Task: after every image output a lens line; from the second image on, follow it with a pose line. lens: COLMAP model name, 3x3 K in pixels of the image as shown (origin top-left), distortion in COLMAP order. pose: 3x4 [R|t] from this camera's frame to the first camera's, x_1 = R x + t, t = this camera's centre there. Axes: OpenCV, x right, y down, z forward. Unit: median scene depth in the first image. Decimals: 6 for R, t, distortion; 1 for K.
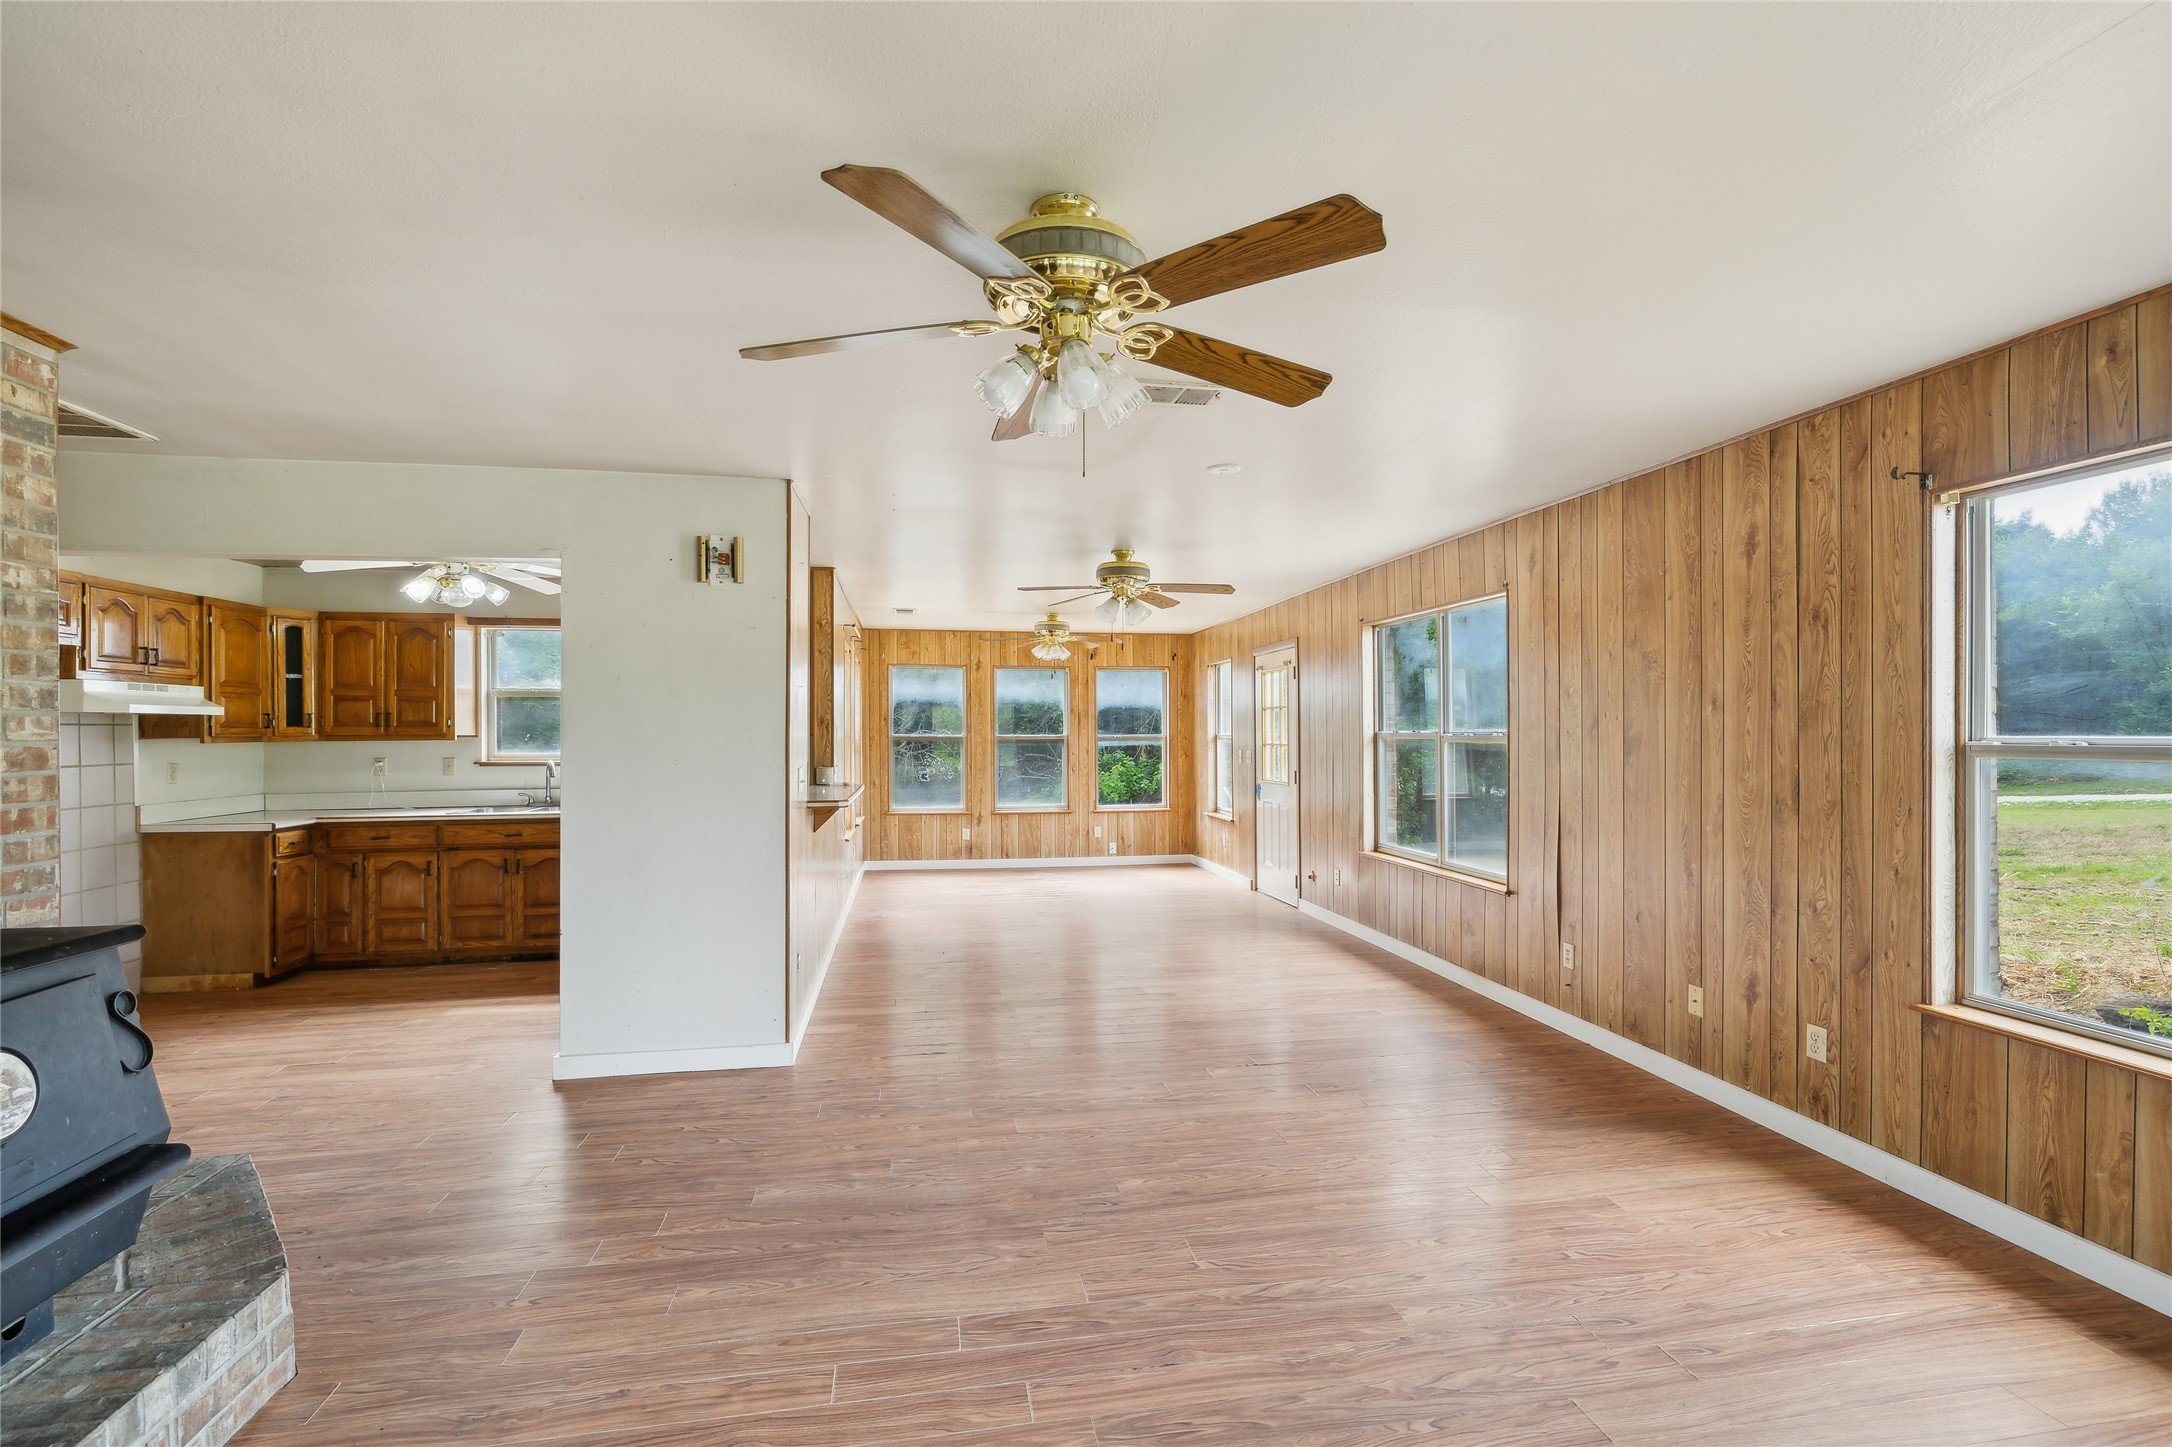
lens RADIAL K [[978.3, 0, 1092.5], [0, 978.3, 730.6], [0, 0, 1]] dist [0.002021, 0.000023]
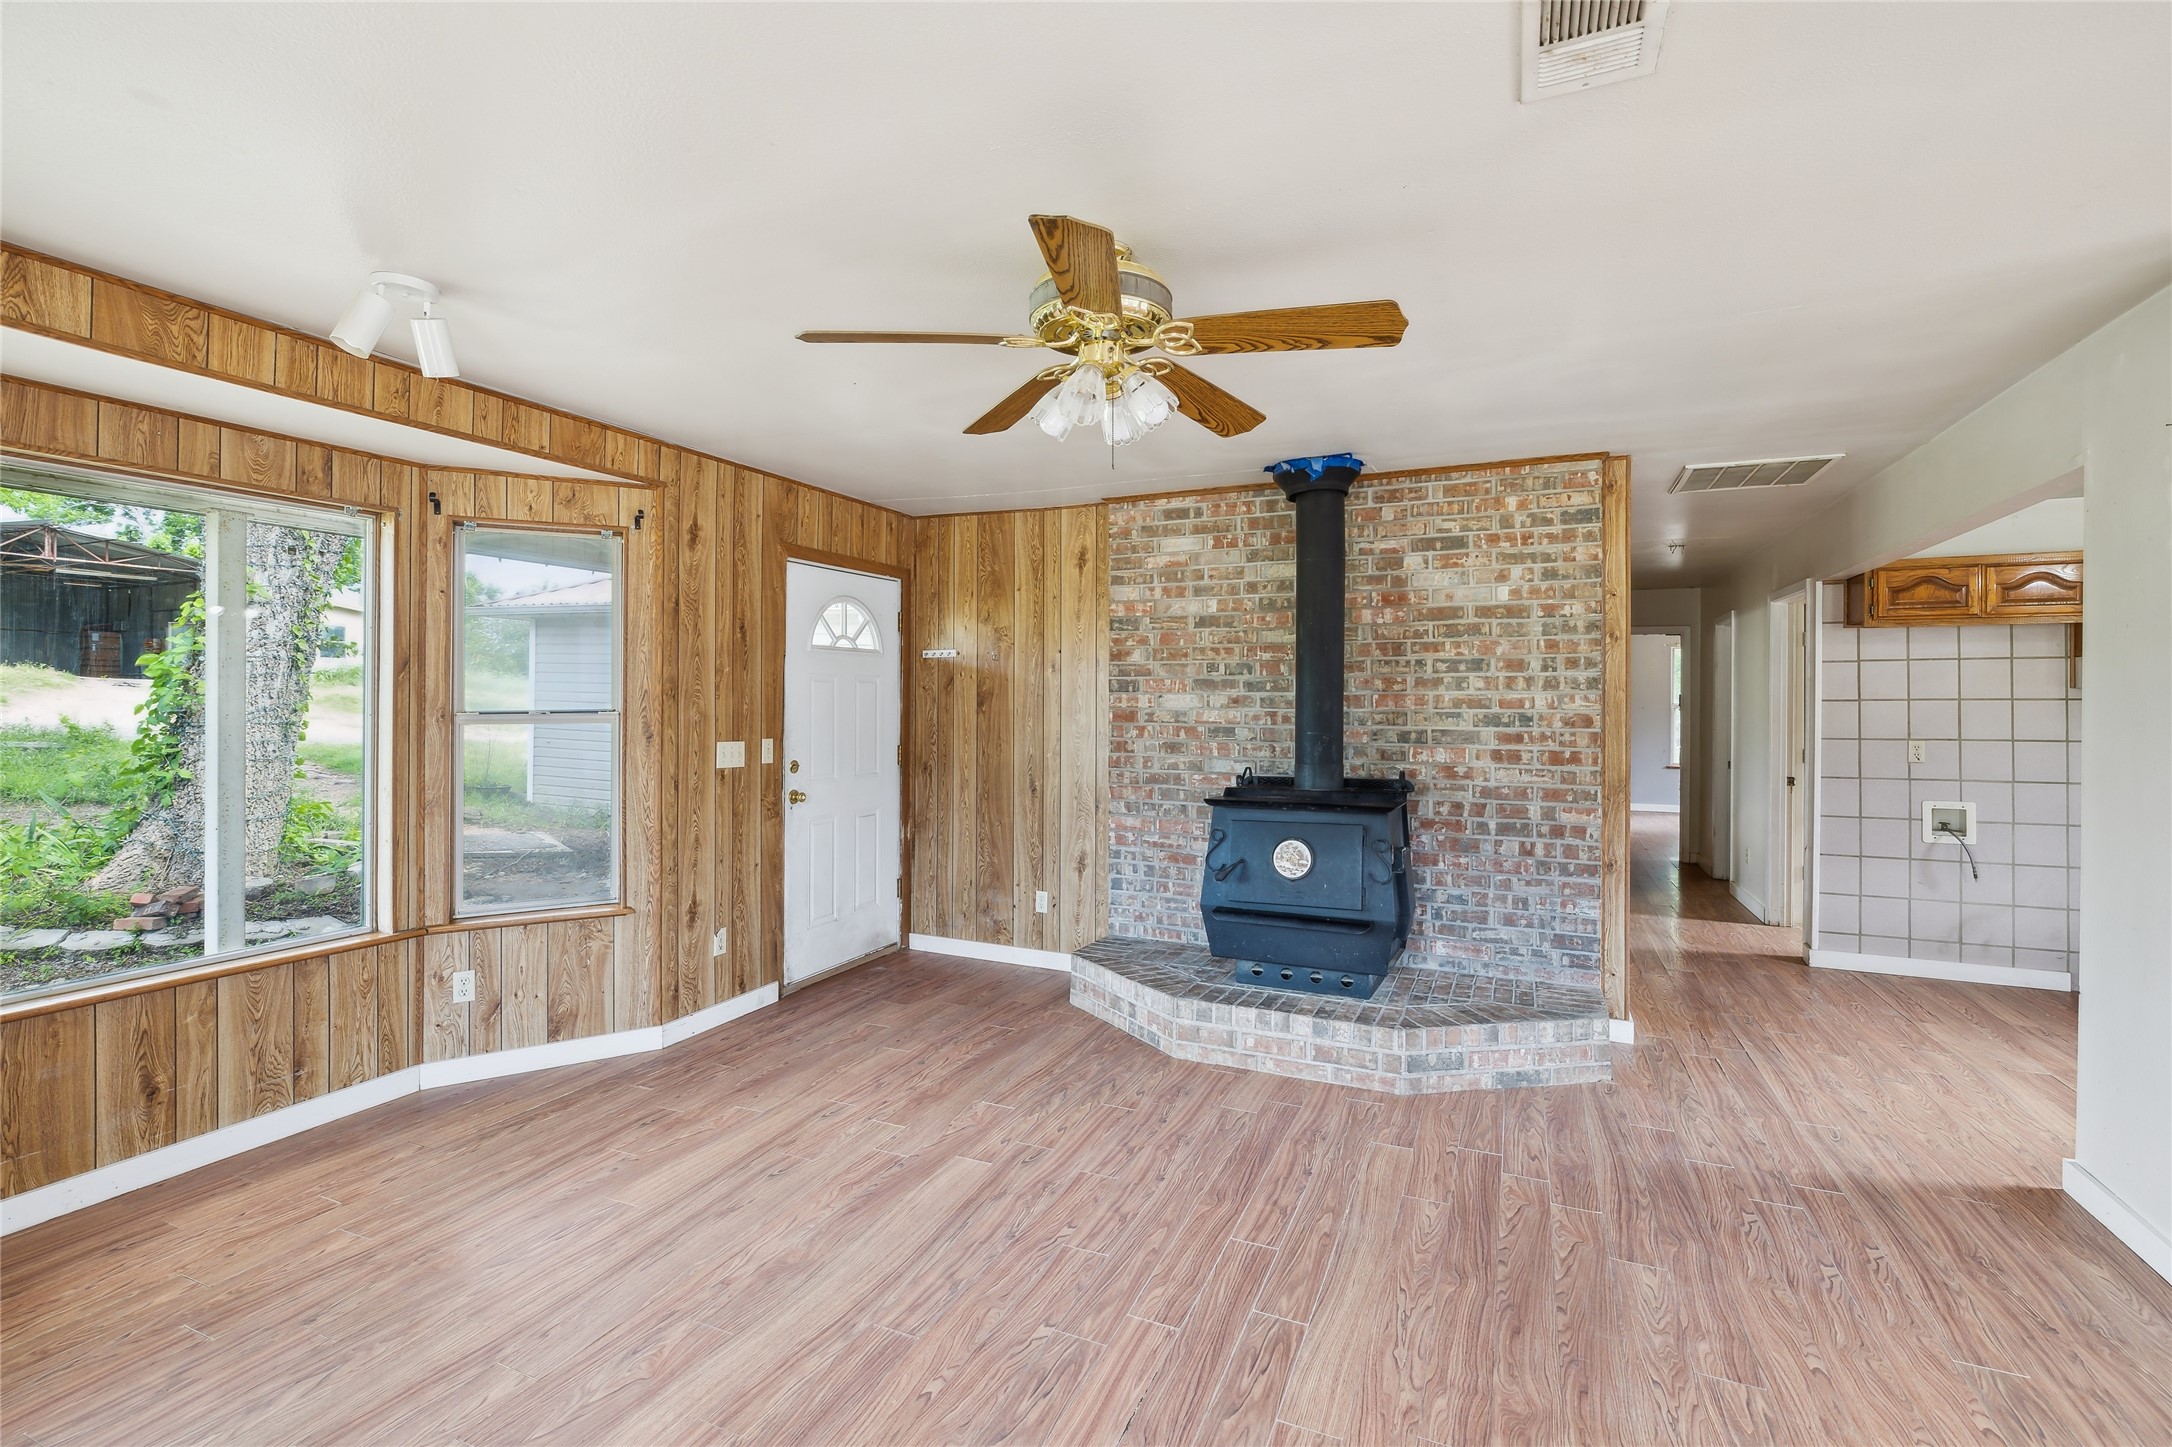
lens RADIAL K [[978.3, 0, 1089.2], [0, 978.3, 701.1], [0, 0, 1]] dist [0.002021, 0.000023]
pose [[-0.560948, -0.000002, -0.827851, 0.698790], [-0.006876, 0.999966, 0.004656, -0.005849], [0.827822, 0.008305, -0.560929, 1.235444]]
